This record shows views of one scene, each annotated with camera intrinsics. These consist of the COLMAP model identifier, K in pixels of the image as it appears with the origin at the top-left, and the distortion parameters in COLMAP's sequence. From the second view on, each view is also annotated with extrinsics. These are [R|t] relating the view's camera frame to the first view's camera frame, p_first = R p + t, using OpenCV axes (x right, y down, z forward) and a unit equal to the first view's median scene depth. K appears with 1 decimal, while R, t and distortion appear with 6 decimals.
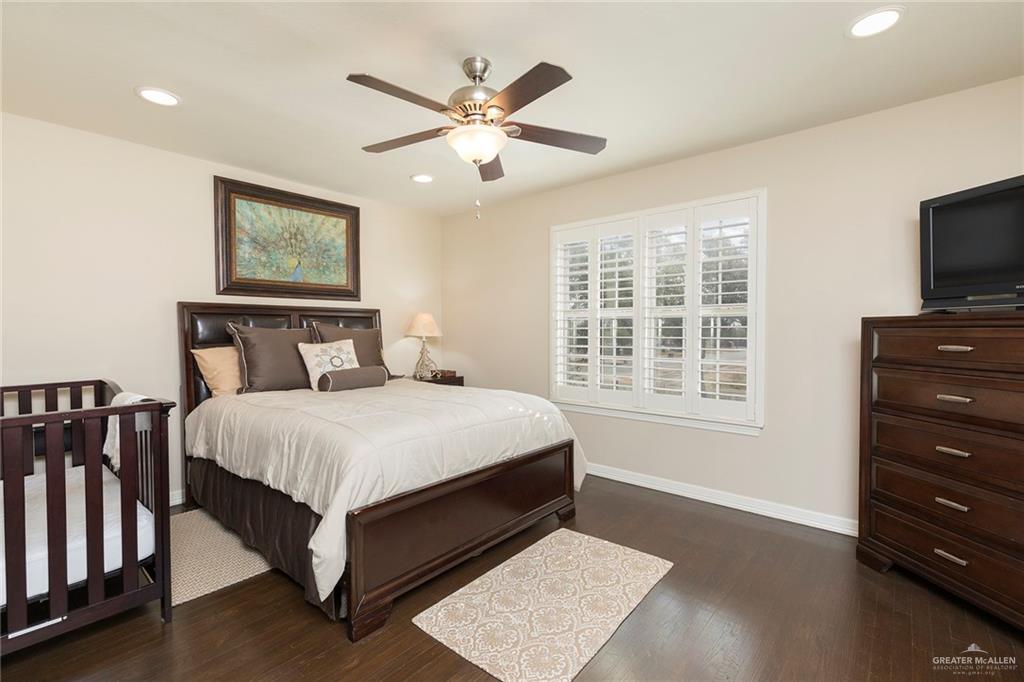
lens RADIAL K [[457.1, 0, 513.1], [0, 457.1, 337.0], [0, 0, 1]] dist [-0.000073, -0.000111]
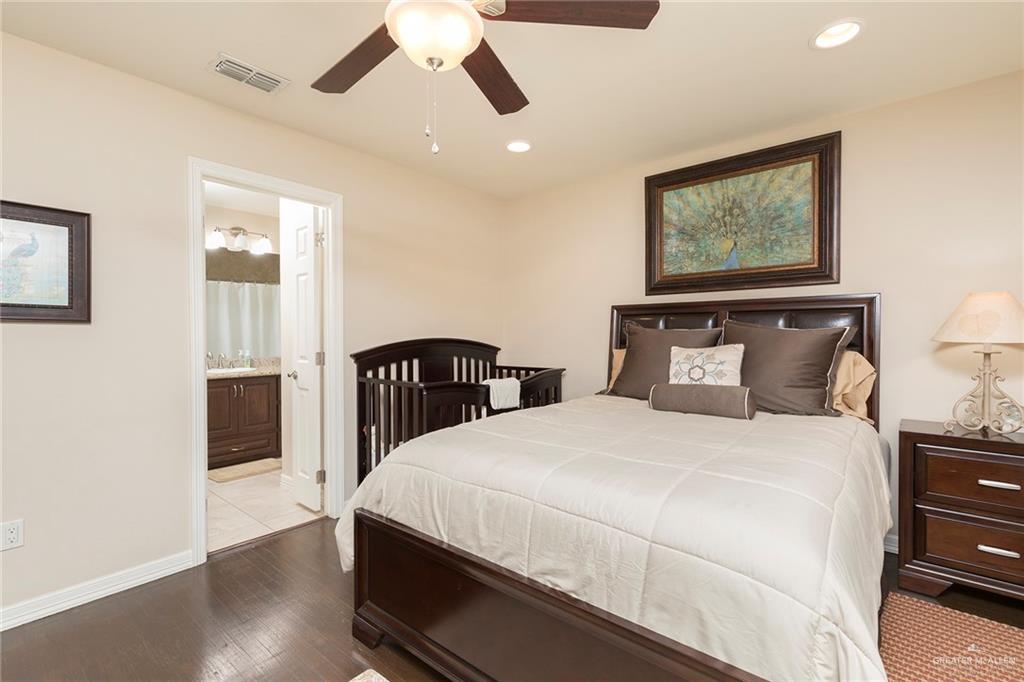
lens RADIAL K [[457.1, 0, 514.3], [0, 457.1, 336.4], [0, 0, 1]] dist [-0.000073, -0.000111]
pose [[0.001615, 0.006603, -0.999977, 0.315793], [-0.014838, 0.999868, 0.006578, -0.005184], [0.999889, 0.014827, 0.001713, 0.637426]]
